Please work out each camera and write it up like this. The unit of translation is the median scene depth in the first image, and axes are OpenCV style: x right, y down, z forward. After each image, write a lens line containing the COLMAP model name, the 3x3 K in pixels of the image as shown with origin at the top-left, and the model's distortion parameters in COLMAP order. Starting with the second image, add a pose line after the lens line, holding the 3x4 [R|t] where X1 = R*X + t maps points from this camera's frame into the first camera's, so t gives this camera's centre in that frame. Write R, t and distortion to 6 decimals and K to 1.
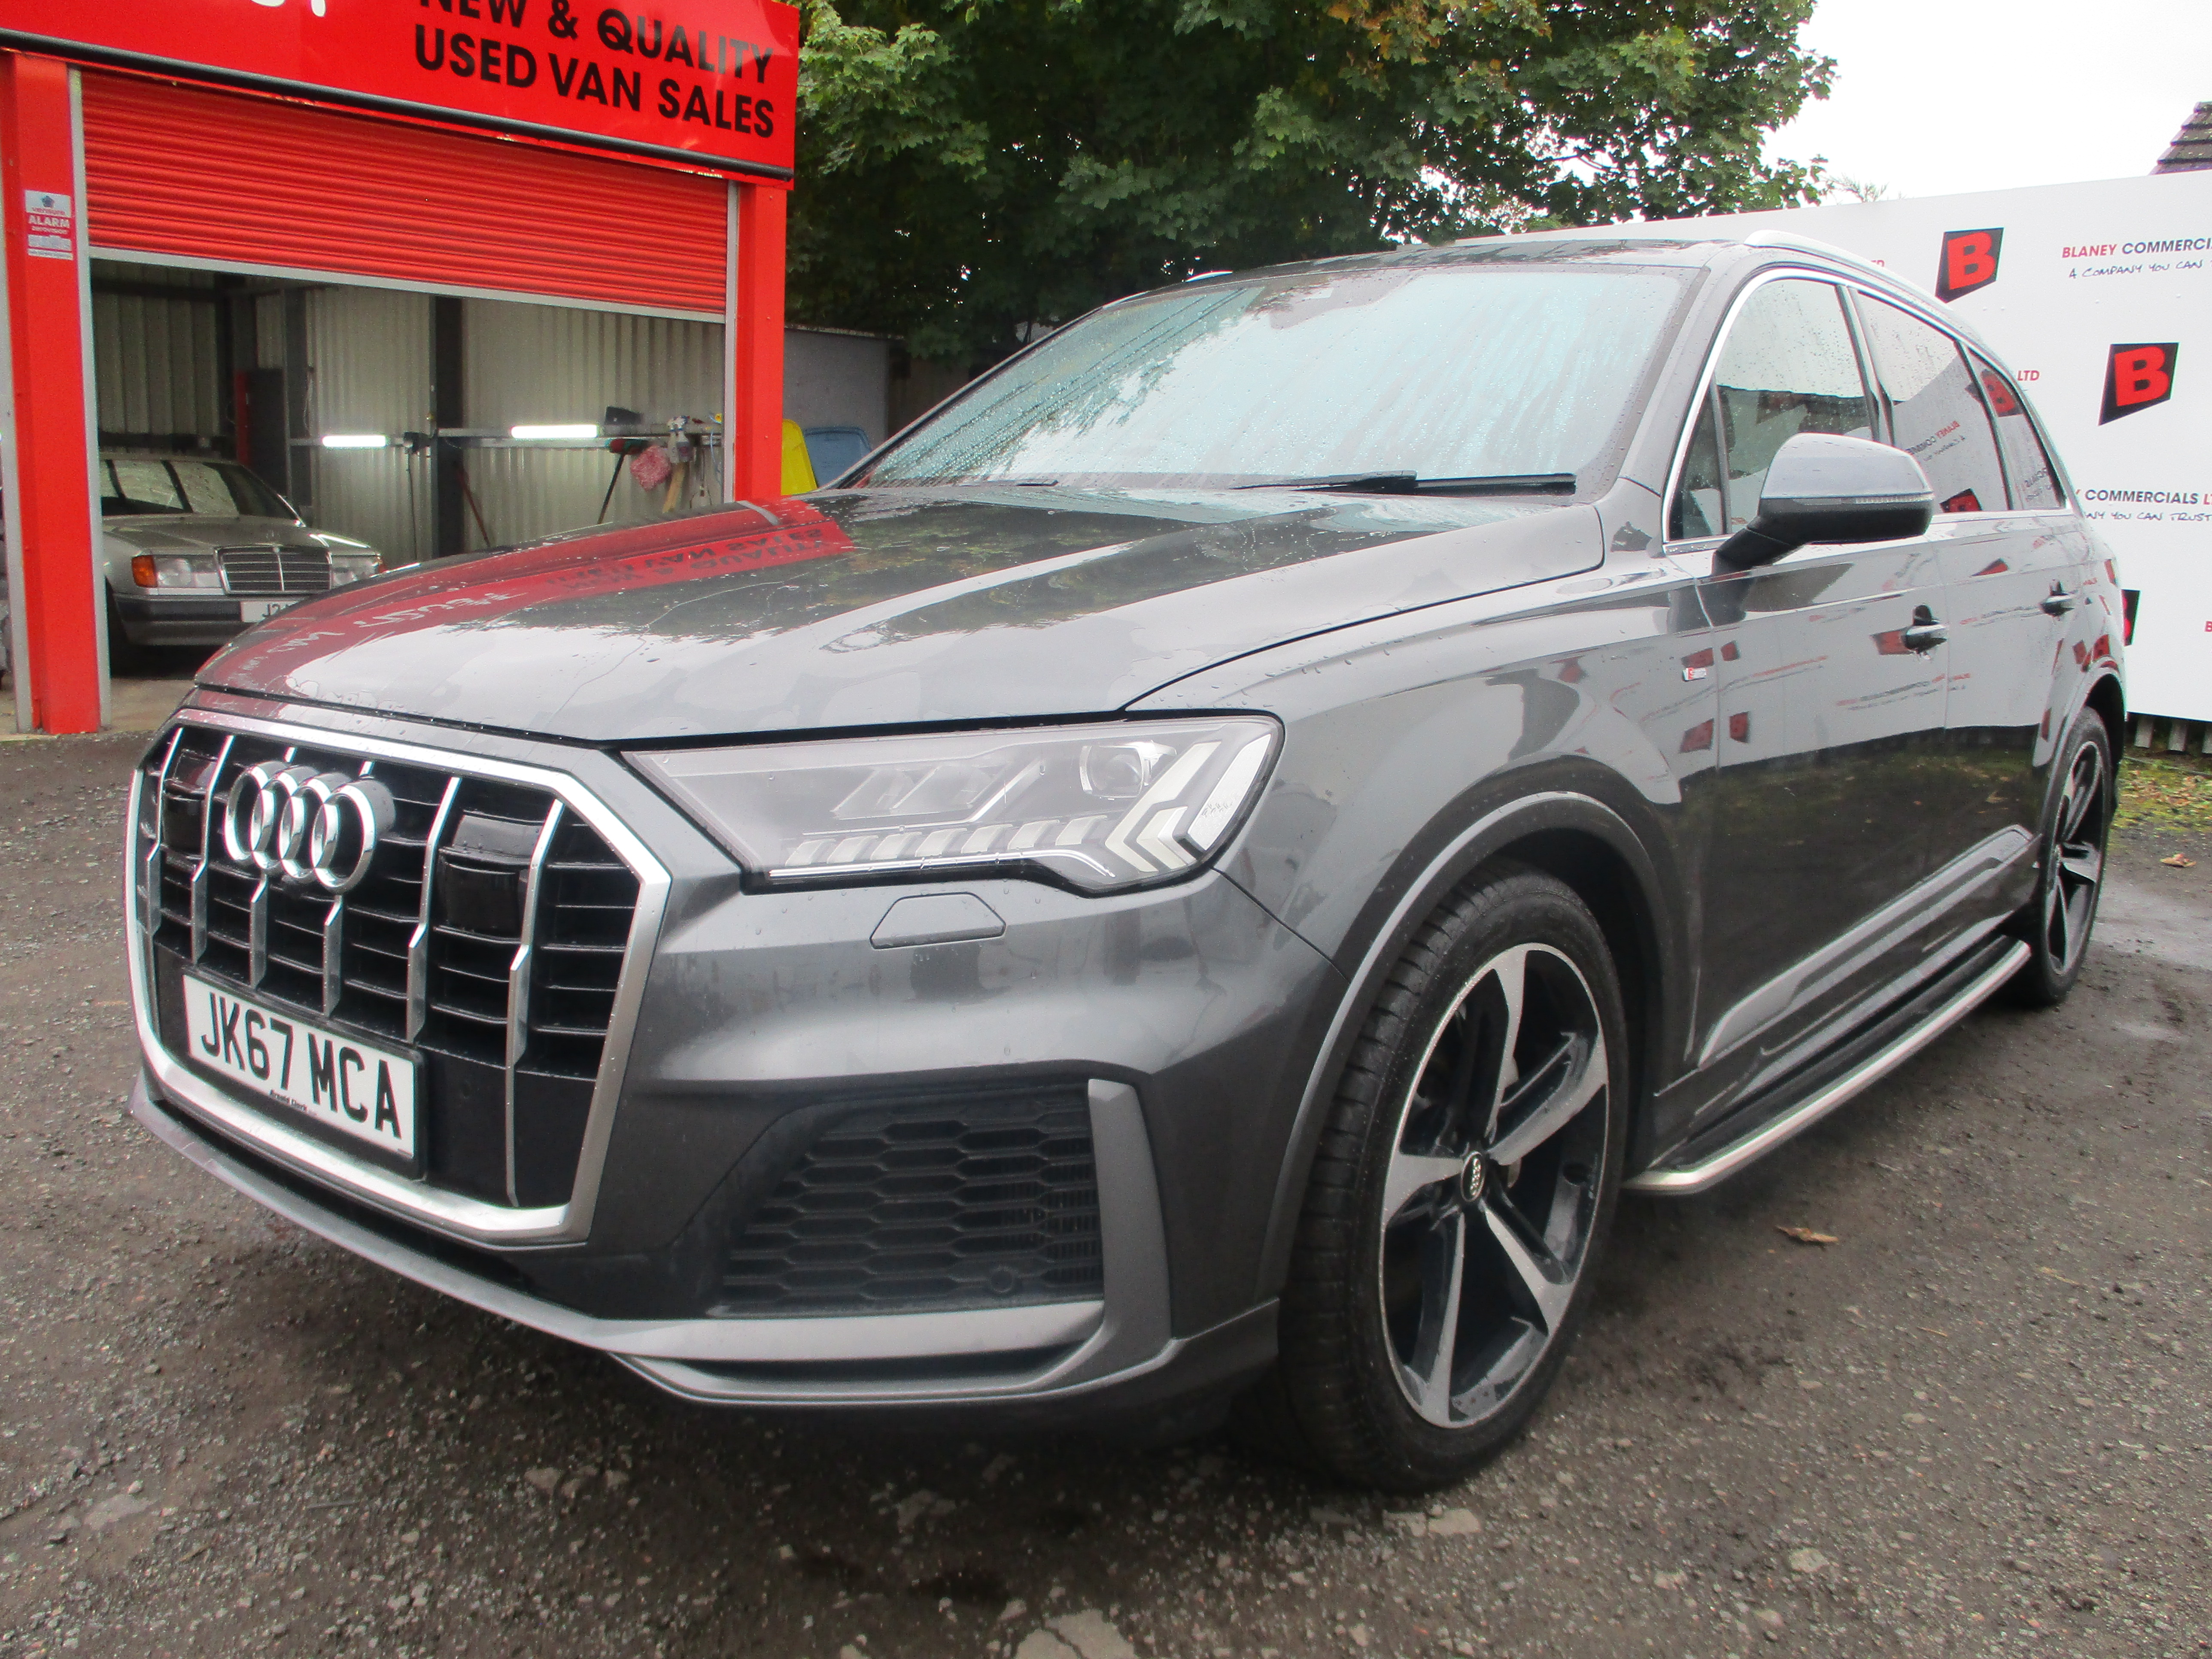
lens RADIAL K [[1906.0, 0, 1106.0], [0, 1906.0, 829.5], [0, 0, 1]] dist [-0.065561, 0.009813]
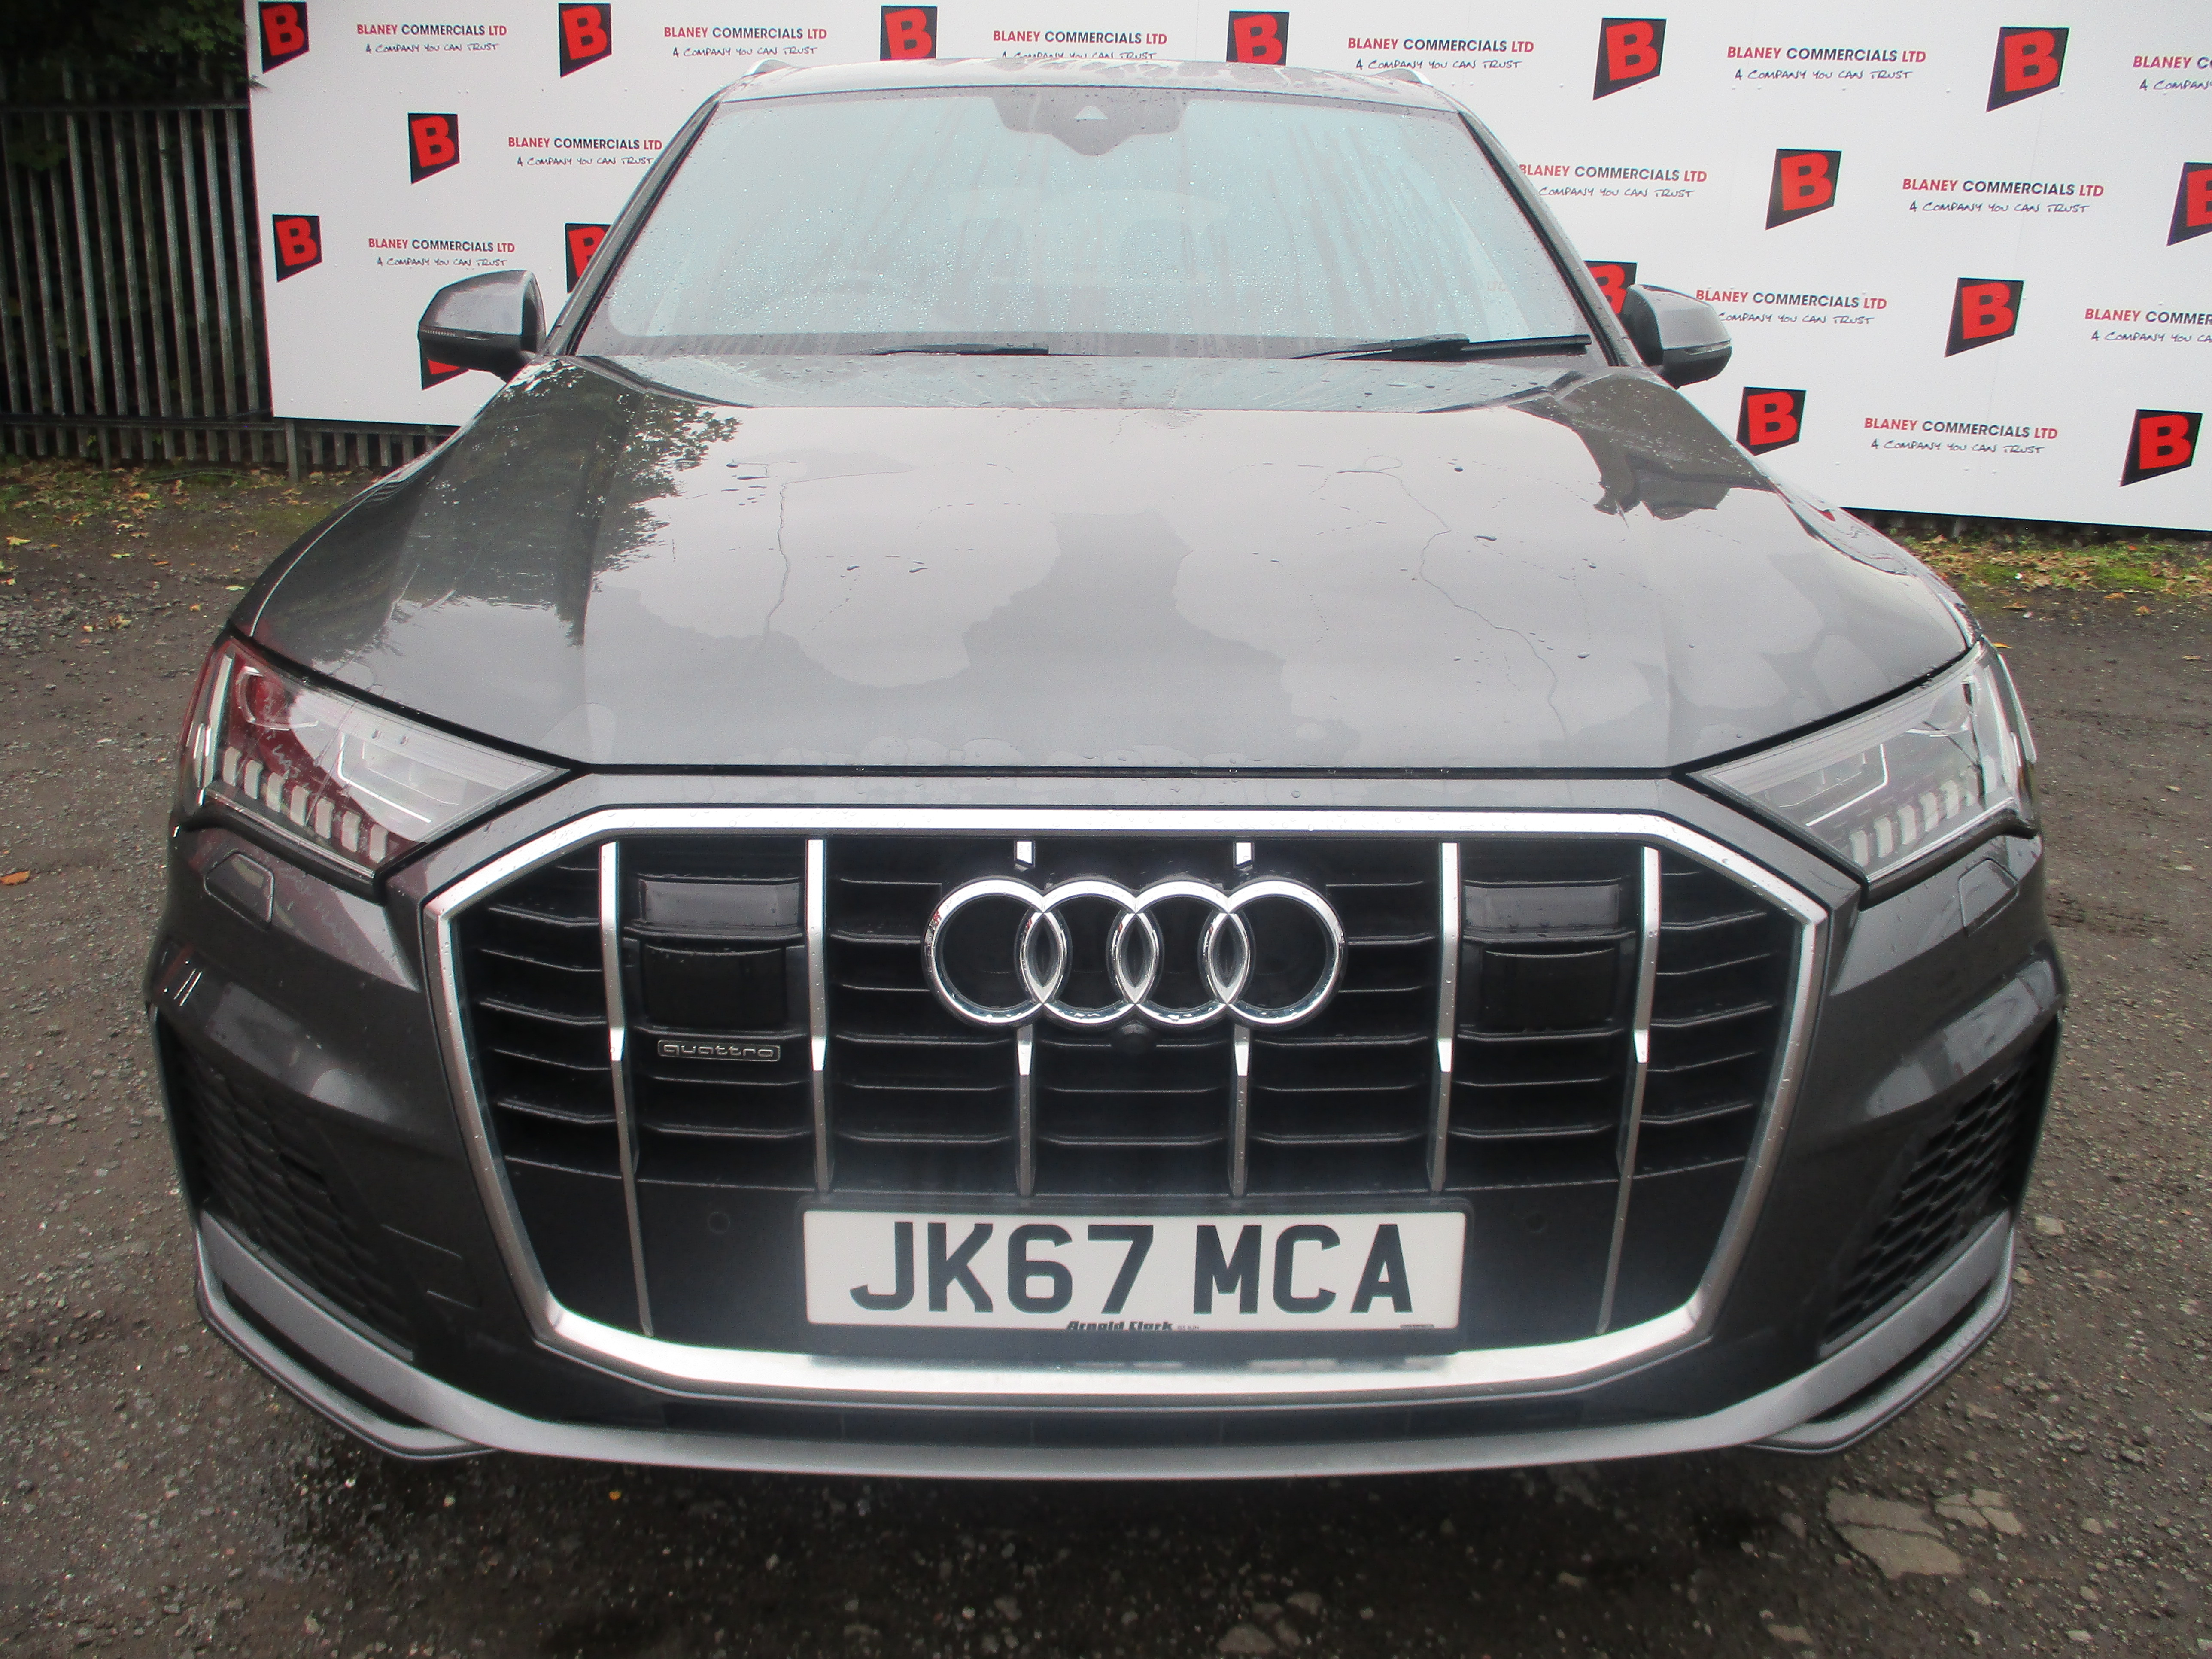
lens RADIAL K [[1906.0, 0, 1106.0], [0, 1906.0, 829.5], [0, 0, 1]] dist [-0.065561, 0.009813]
pose [[0.781507, -0.193502, 0.593130, -0.765090], [0.128330, 0.980215, 0.150697, -0.140102], [-0.610556, -0.041654, 0.790877, 0.400371]]
